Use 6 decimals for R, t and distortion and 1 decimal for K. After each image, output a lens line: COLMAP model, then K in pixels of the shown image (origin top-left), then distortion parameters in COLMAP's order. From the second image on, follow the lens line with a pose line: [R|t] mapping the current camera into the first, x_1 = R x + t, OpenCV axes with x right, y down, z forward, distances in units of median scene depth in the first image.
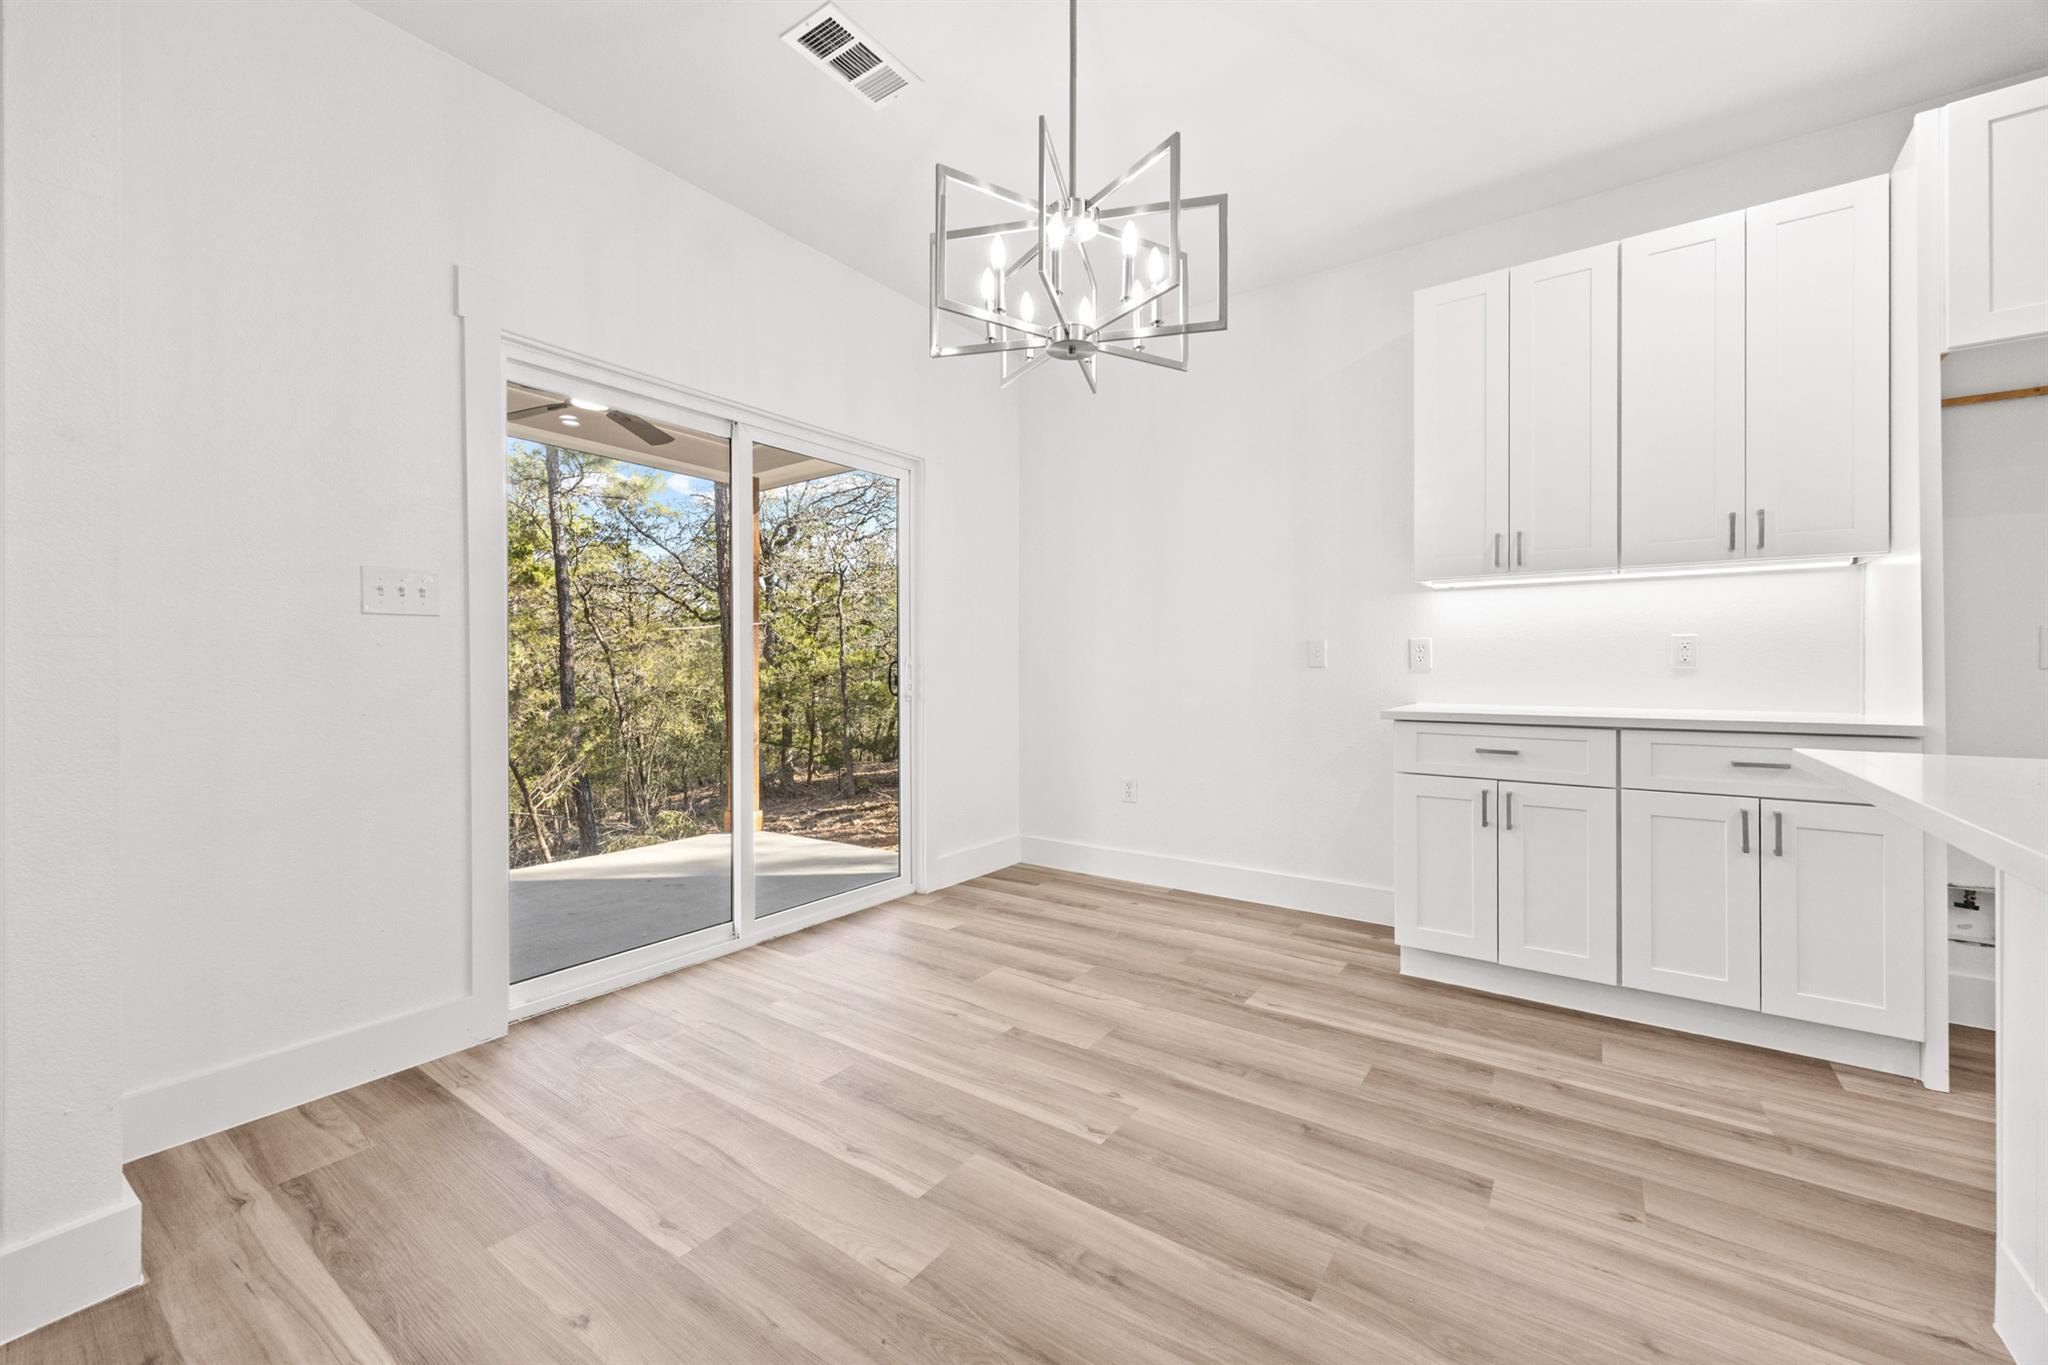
lens RADIAL K [[812.0, 0, 1019.9], [0, 812.0, 663.6], [0, 0, 1]] dist [0.008111, -0.000203]
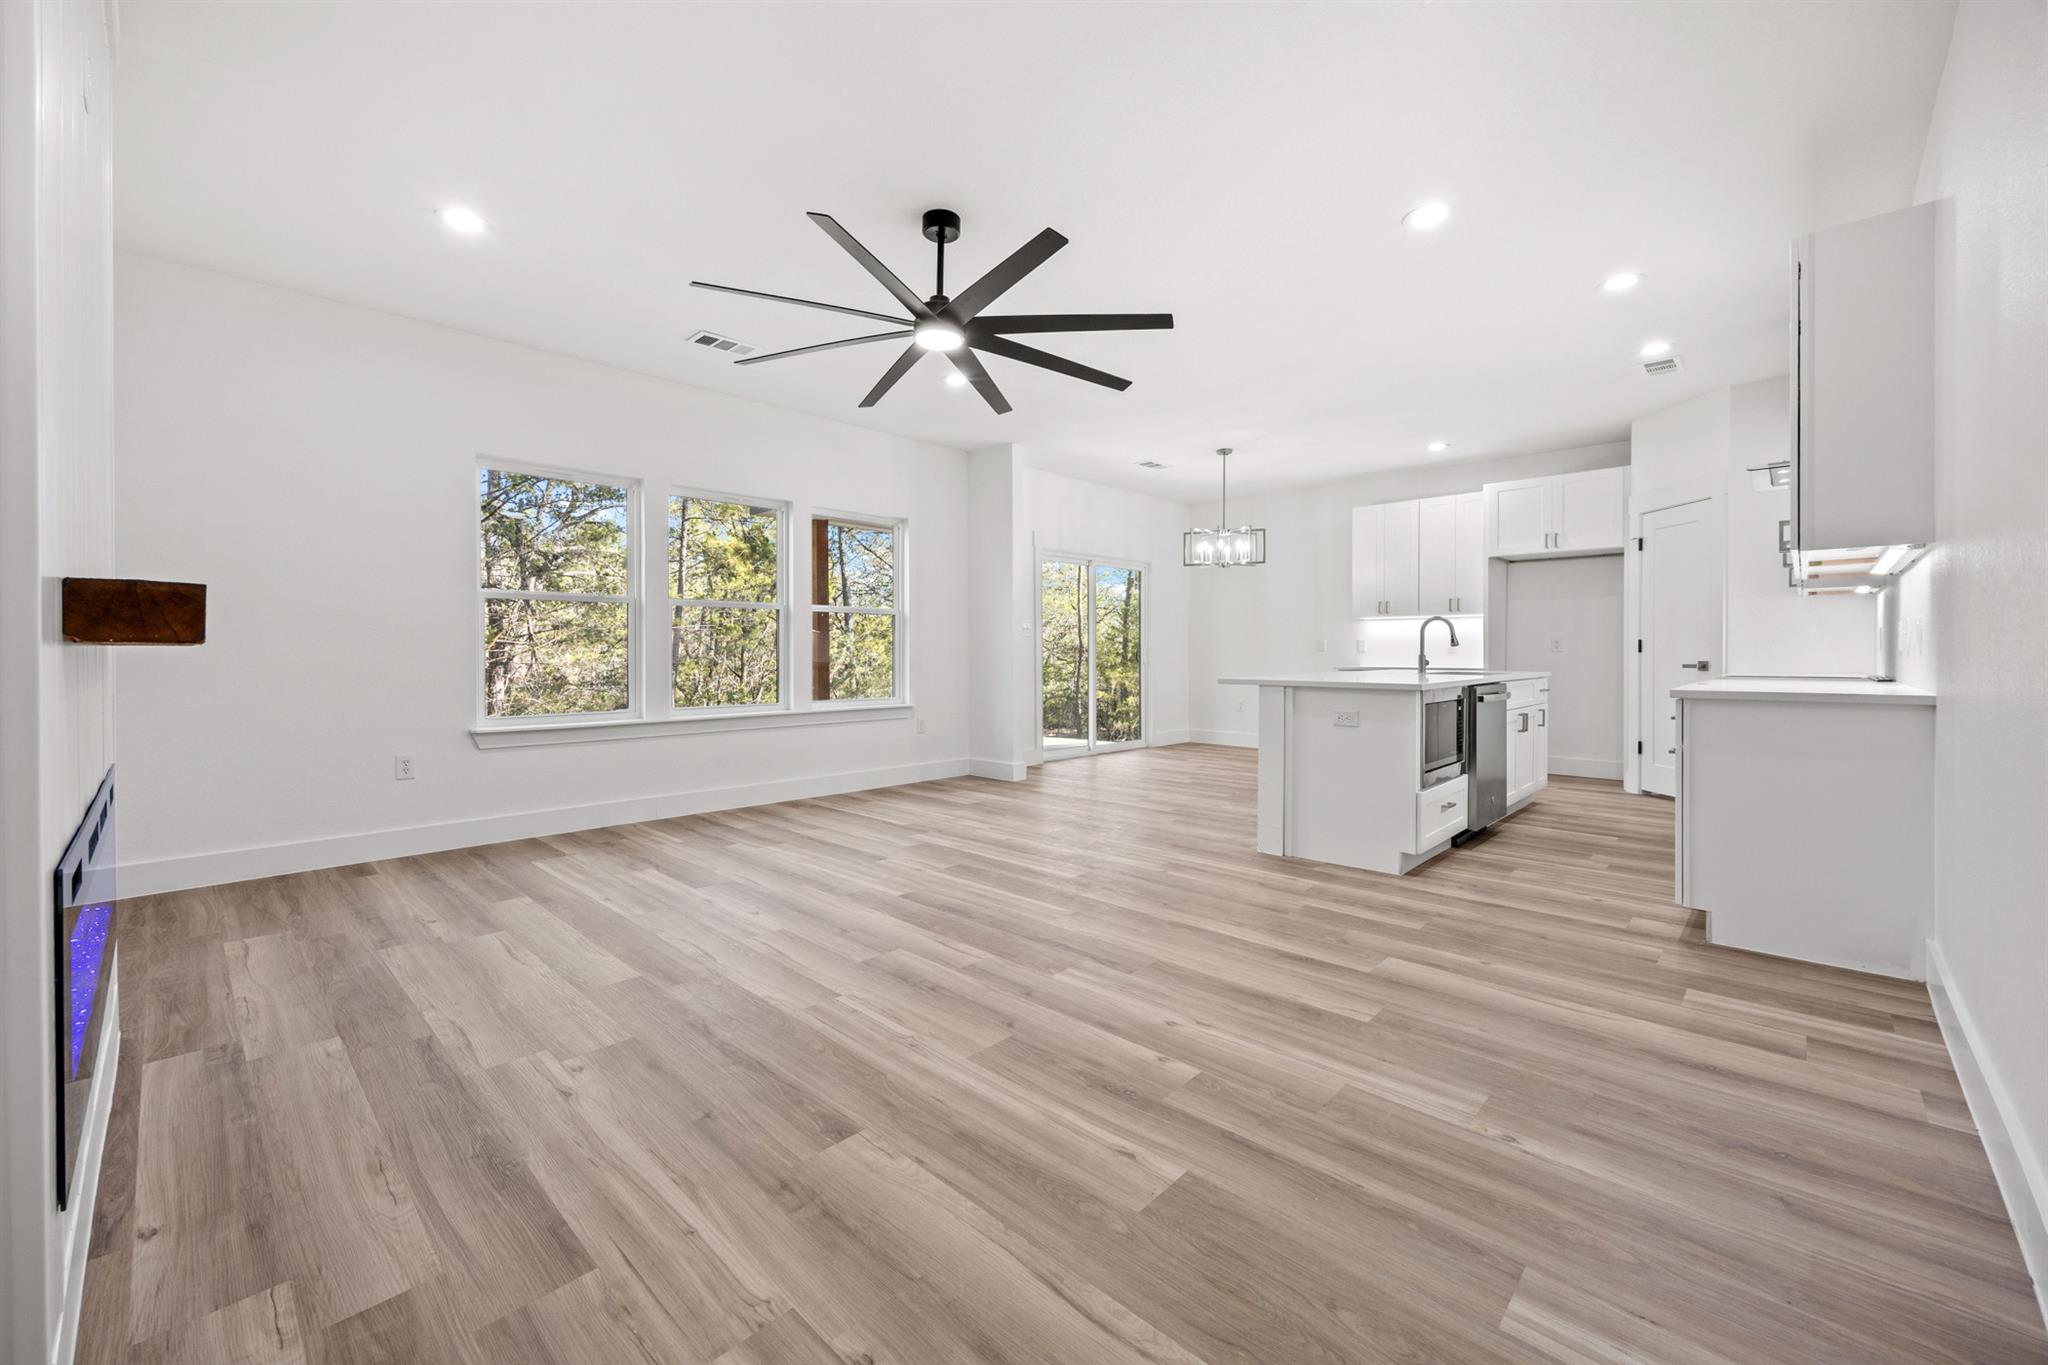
lens RADIAL K [[798.8, 0, 1056.9], [0, 798.8, 649.9], [0, 0, 1]] dist [0.000601, 0.000090]
pose [[0.994884, 0.004001, -0.100945, -0.268825], [-0.003596, 0.999985, 0.004197, -0.010433], [0.100960, -0.003813, 0.994883, -2.250423]]
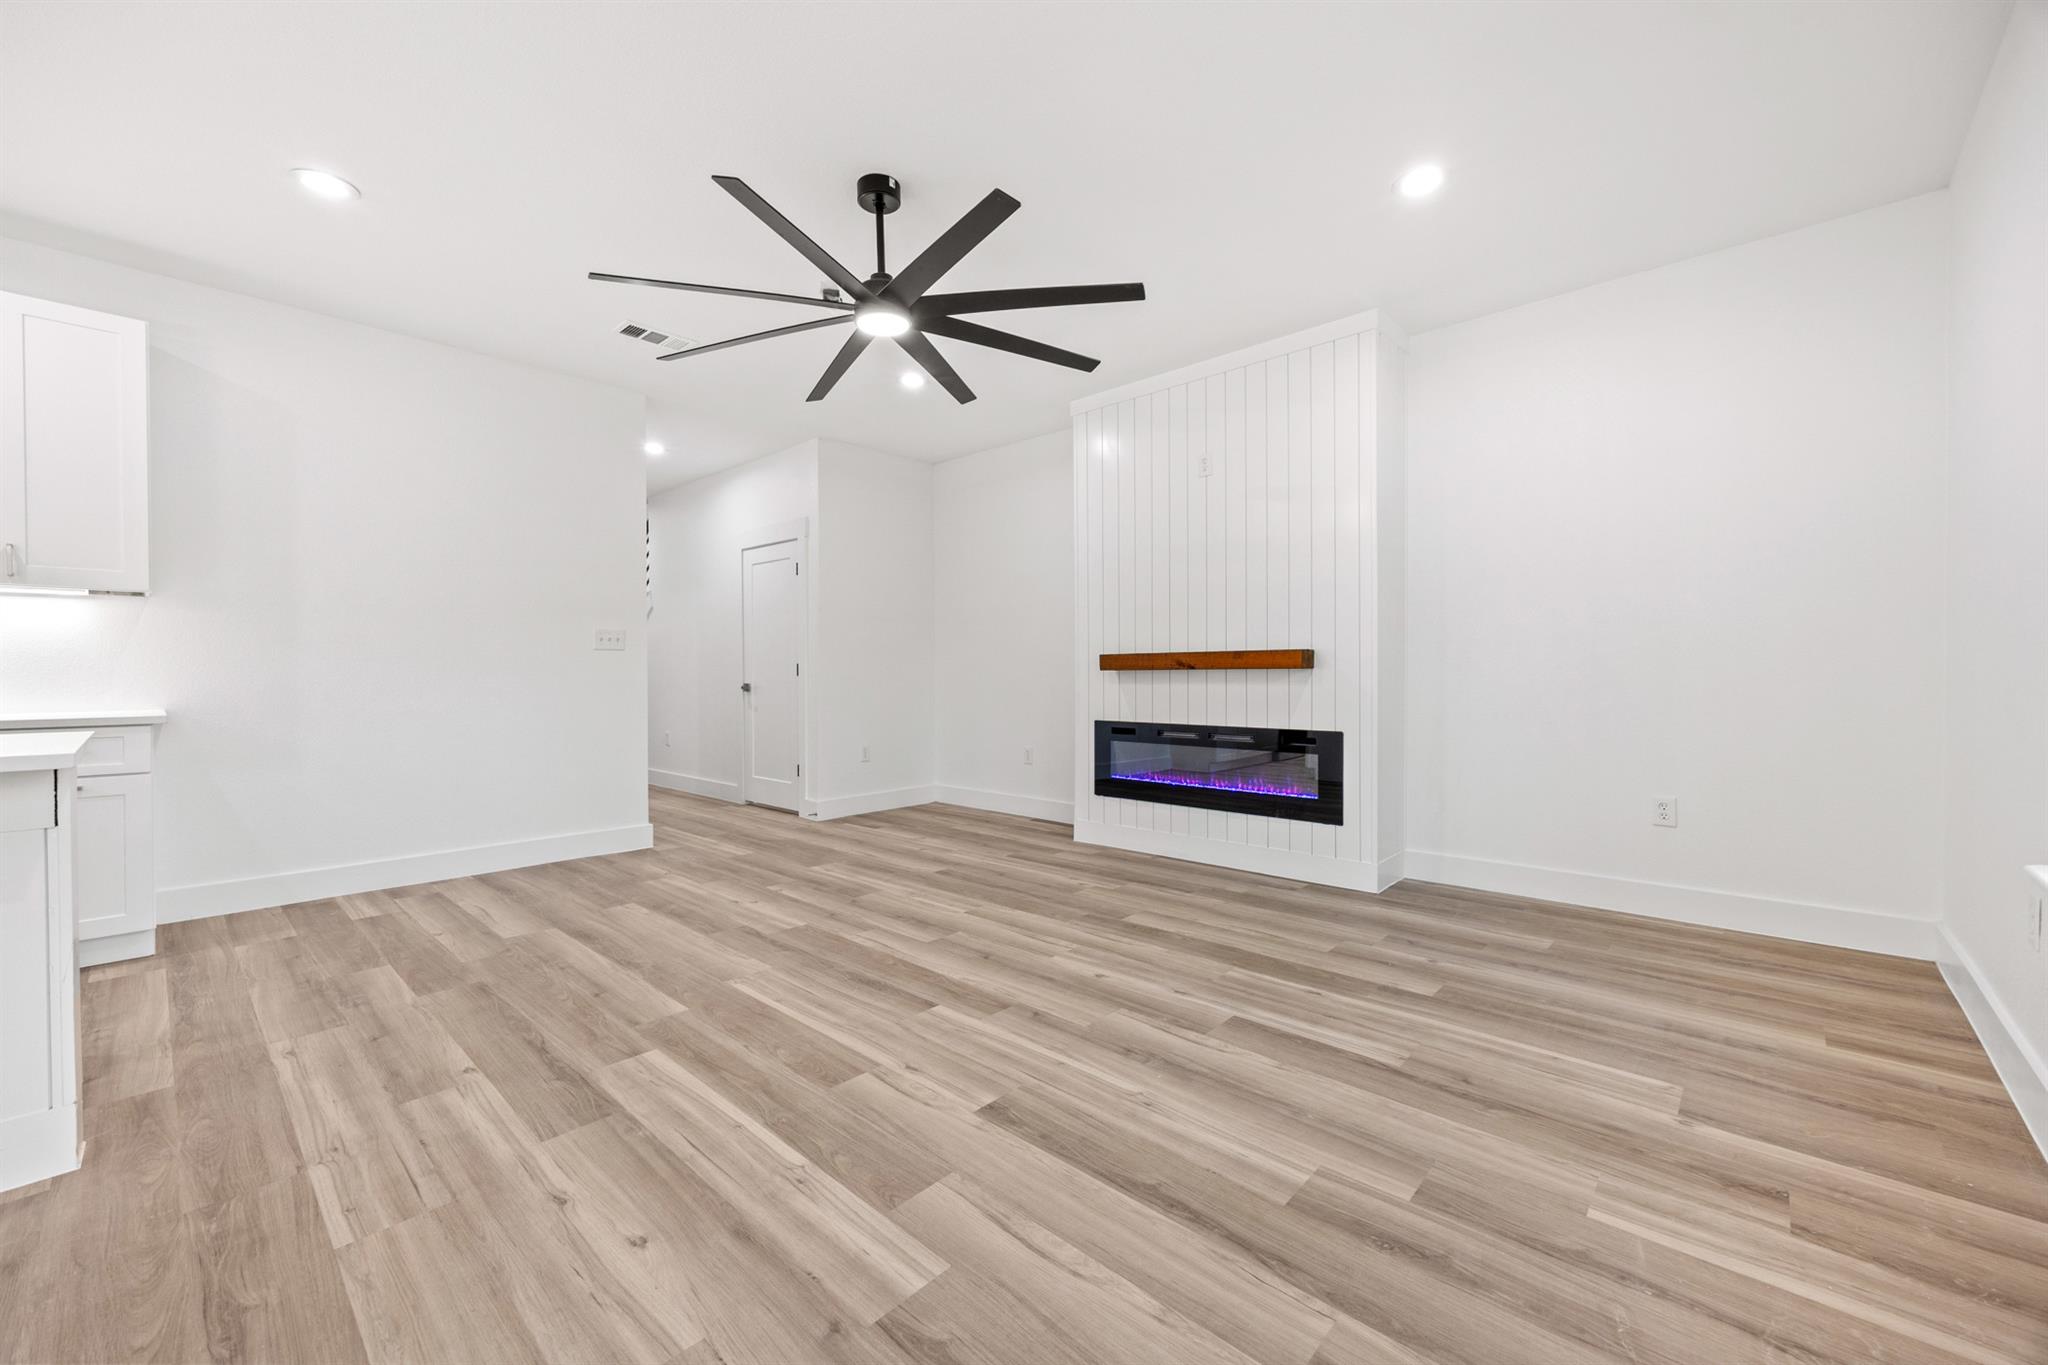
lens RADIAL K [[831.9, 0, 1024.0], [0, 831.9, 682.5], [0, 0, 1]] dist [0.007511, -0.000017]
pose [[-0.991107, 0.009616, 0.132718, -0.983974], [0.009910, 0.999950, 0.001551, 0.016435], [-0.132696, 0.002852, -0.991153, 0.313700]]
